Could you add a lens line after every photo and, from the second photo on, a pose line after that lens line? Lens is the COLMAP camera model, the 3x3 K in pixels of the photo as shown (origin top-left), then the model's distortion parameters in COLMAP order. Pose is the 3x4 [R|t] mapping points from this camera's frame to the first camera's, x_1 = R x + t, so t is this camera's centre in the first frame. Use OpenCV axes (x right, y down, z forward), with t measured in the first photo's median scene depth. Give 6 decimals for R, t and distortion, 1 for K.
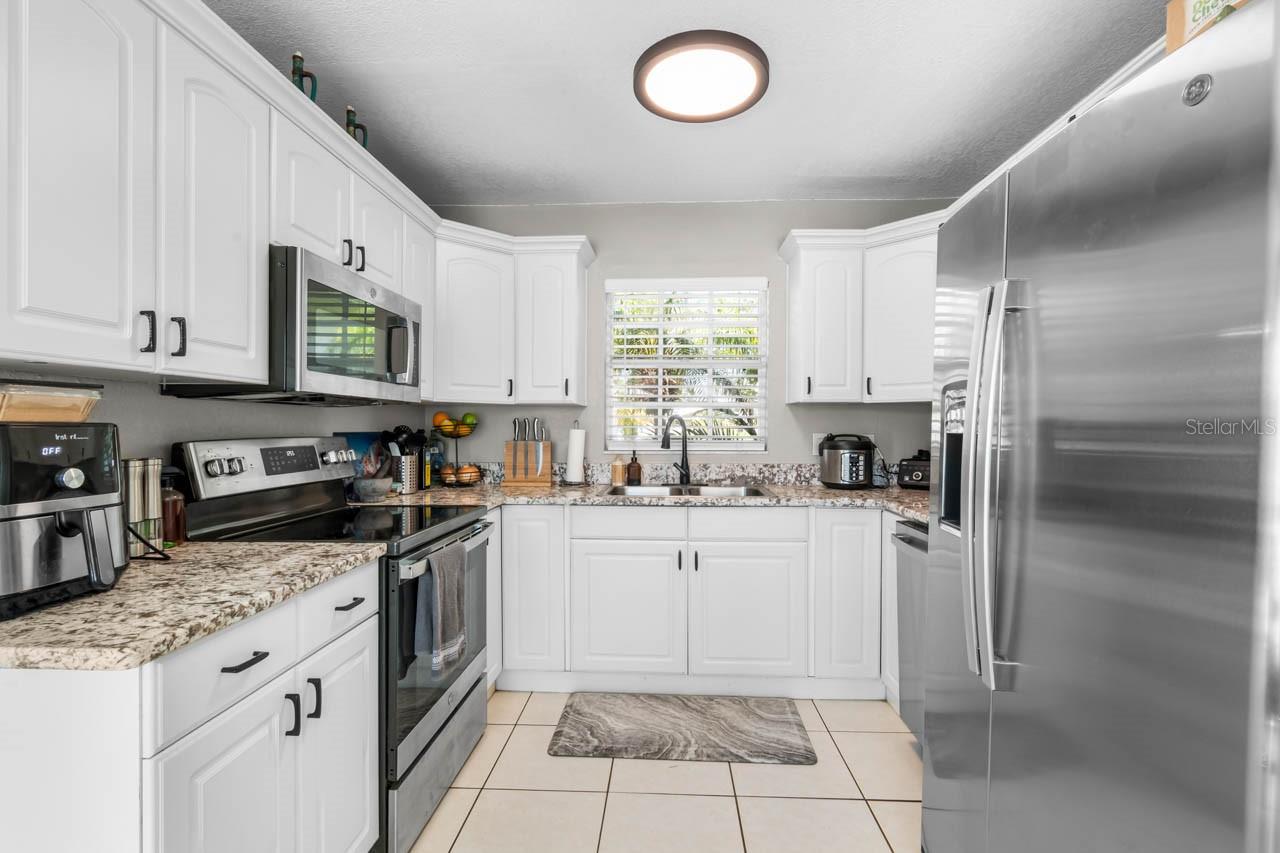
lens RADIAL K [[581.0, 0, 653.5], [0, 581.0, 432.5], [0, 0, 1]] dist [0.005550, -0.000271]
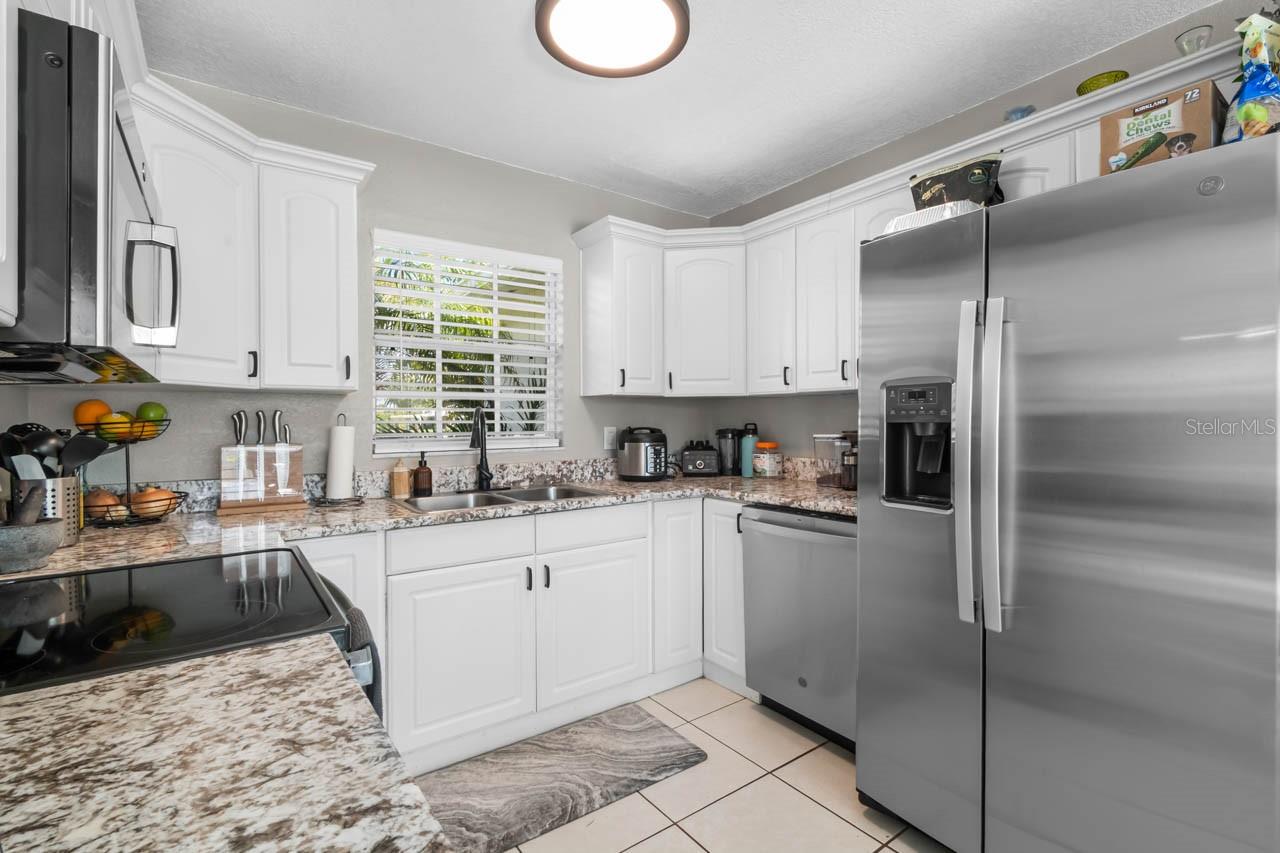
lens RADIAL K [[581.0, 0, 661.6], [0, 581.0, 424.0], [0, 0, 1]] dist [0.005550, -0.000271]
pose [[0.783625, -0.011944, 0.621120, -0.327855], [0.016295, 0.999866, -0.001331, -0.000948], [-0.621021, 0.011164, 0.783715, 0.217845]]
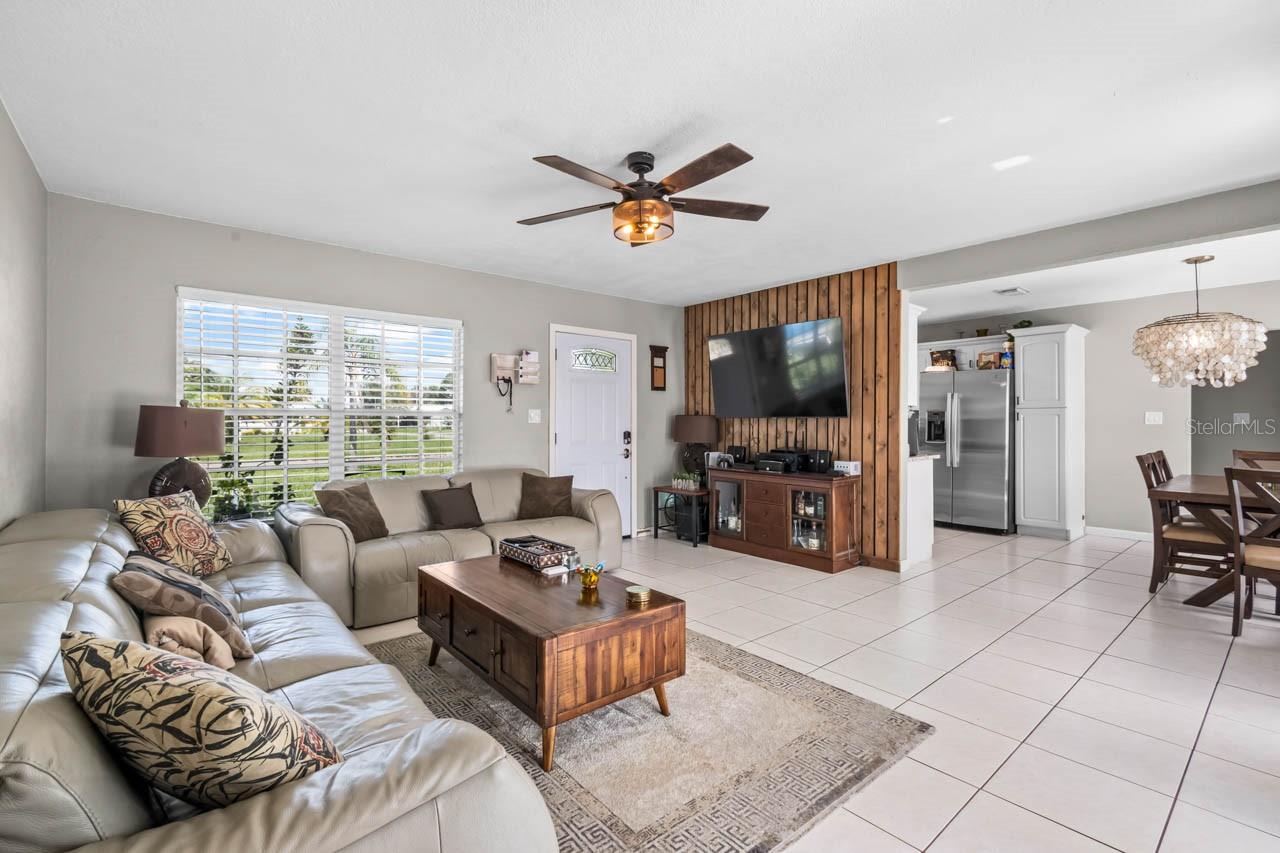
lens RADIAL K [[581.0, 0, 641.3], [0, 581.0, 426.7], [0, 0, 1]] dist [0.005550, -0.000271]
pose [[0.753158, -0.004444, 0.657824, -2.359776], [0.013084, 0.999881, -0.008225, 0.030096], [-0.657709, 0.014802, 0.753126, -0.526200]]
